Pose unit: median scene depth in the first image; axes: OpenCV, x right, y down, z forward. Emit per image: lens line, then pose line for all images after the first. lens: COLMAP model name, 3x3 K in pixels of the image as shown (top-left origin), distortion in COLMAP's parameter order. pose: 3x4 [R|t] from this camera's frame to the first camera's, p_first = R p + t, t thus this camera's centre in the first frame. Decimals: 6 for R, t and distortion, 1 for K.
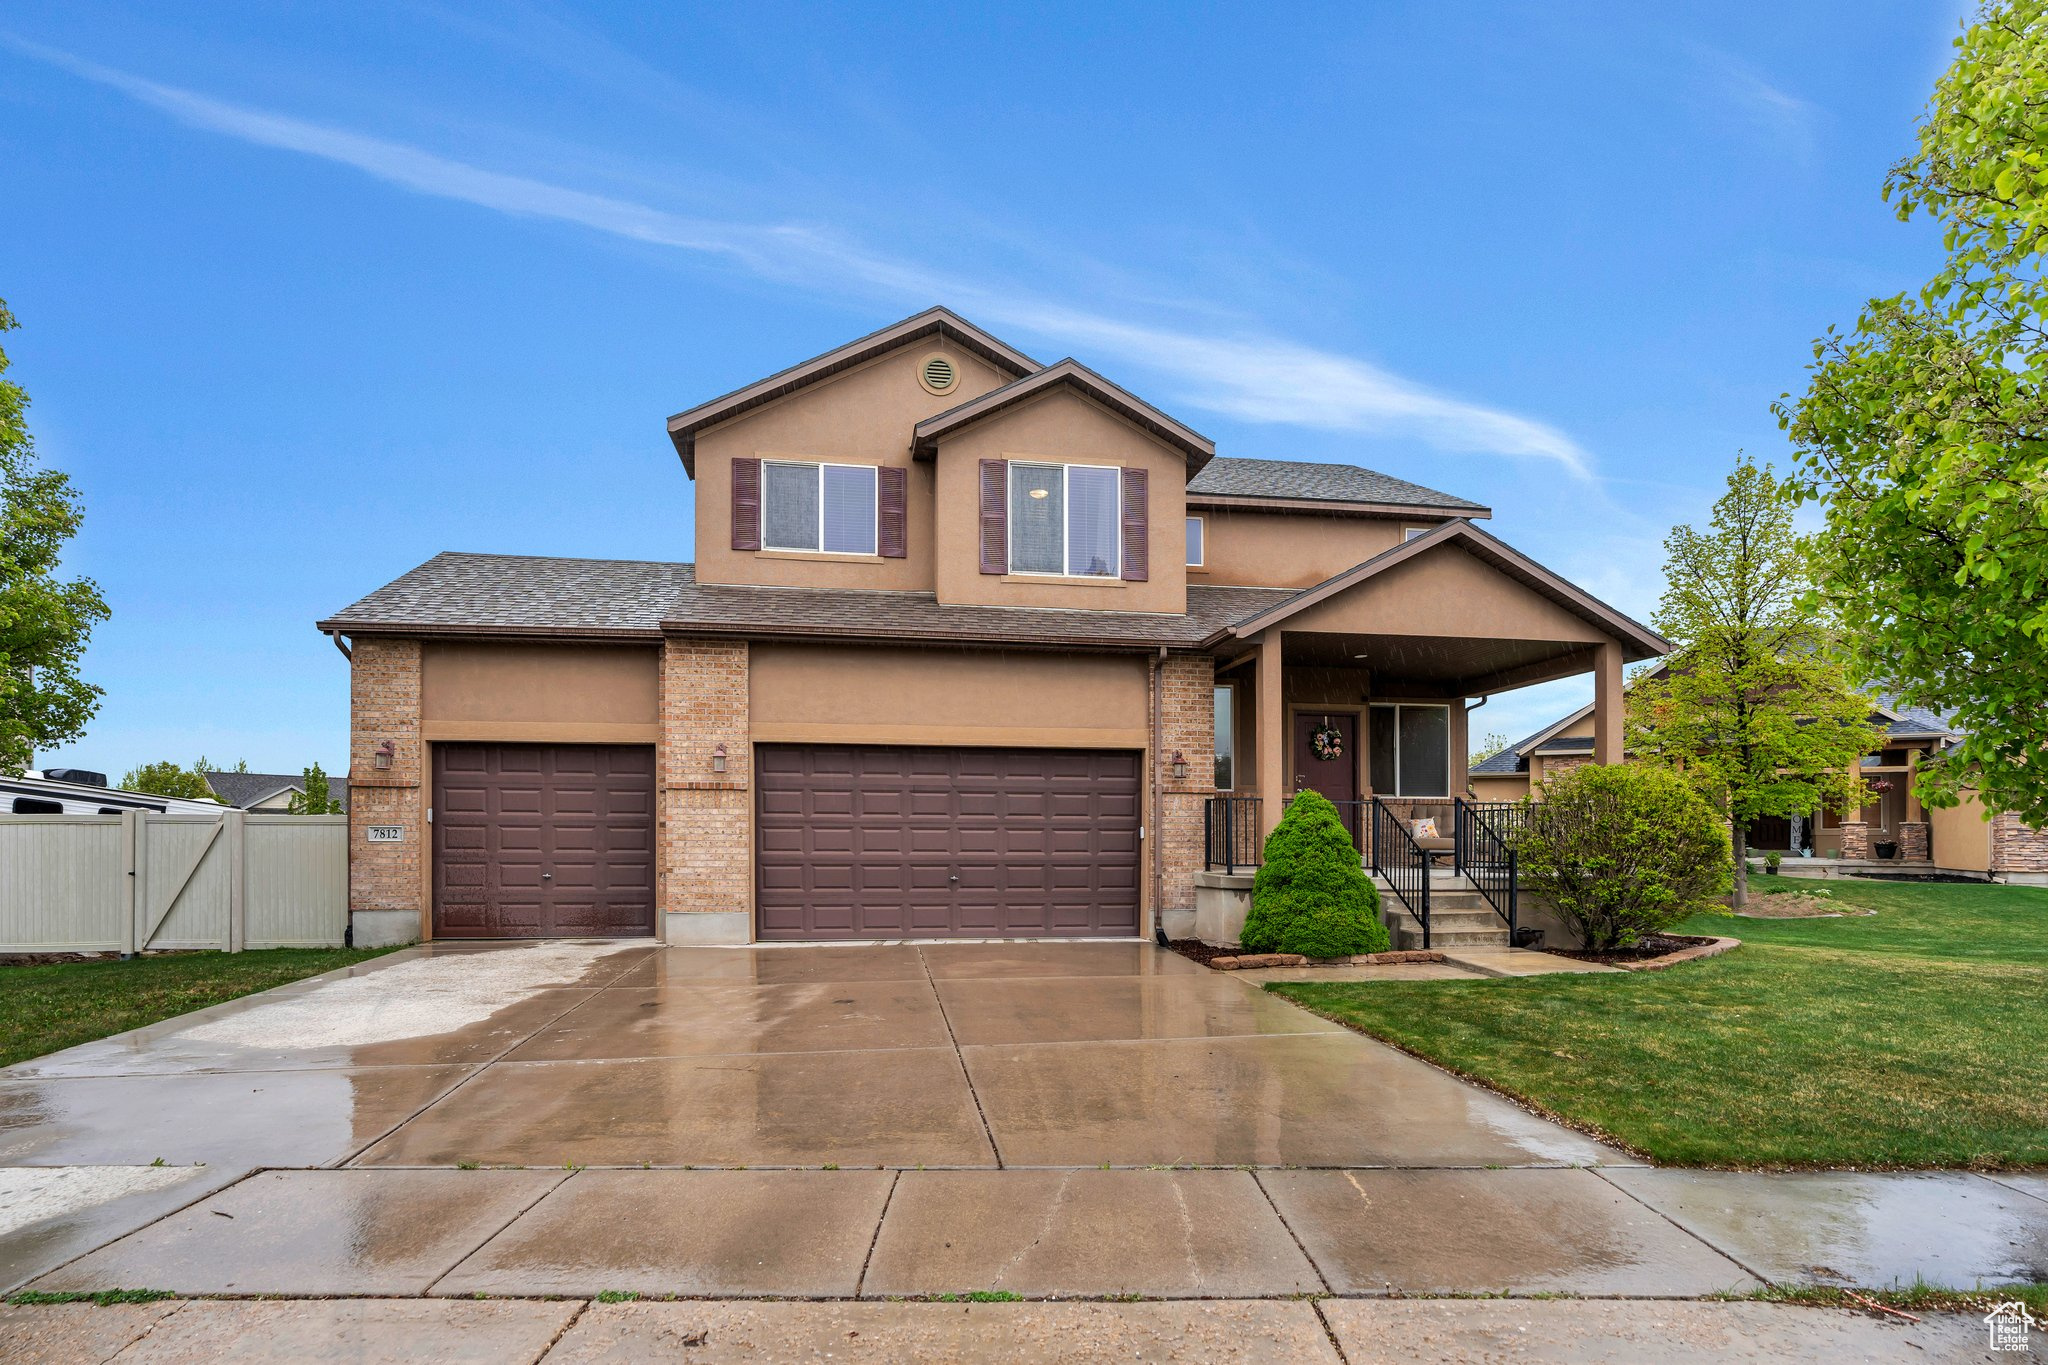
lens RADIAL K [[1015.0, 0, 1020.3], [0, 1015.0, 838.8], [0, 0, 1]] dist [-0.001304, -0.000173]
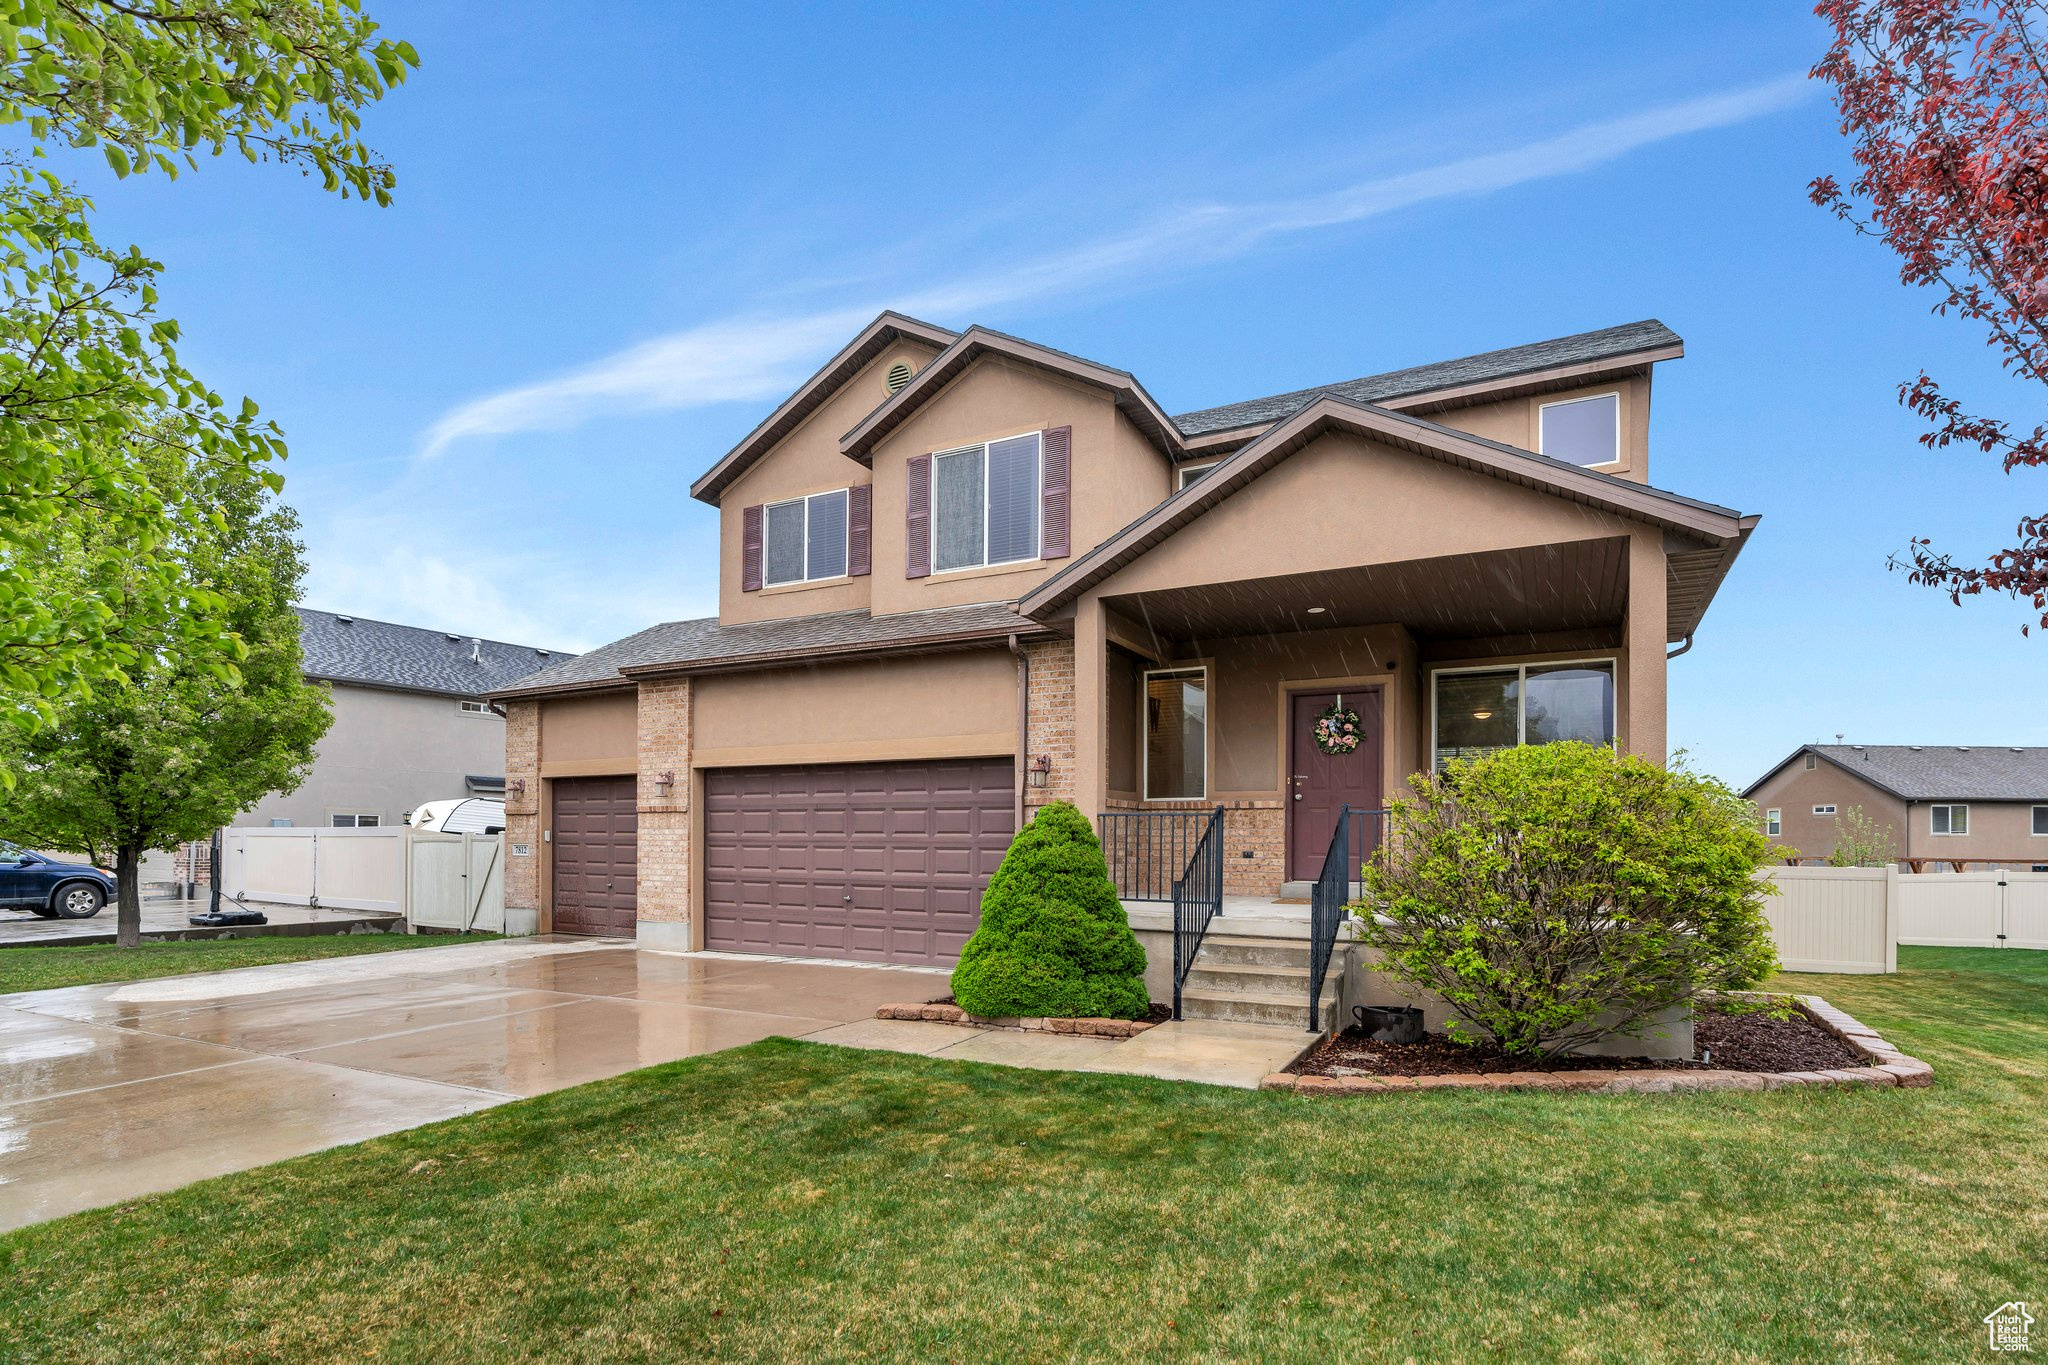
lens RADIAL K [[1015.0, 0, 1020.3], [0, 1015.0, 838.8], [0, 0, 1]] dist [-0.001304, -0.000173]
pose [[0.801021, -0.001515, -0.598634, 0.632231], [-0.004518, 0.999953, -0.008575, -0.010337], [0.598619, 0.009573, 0.800977, 0.311900]]
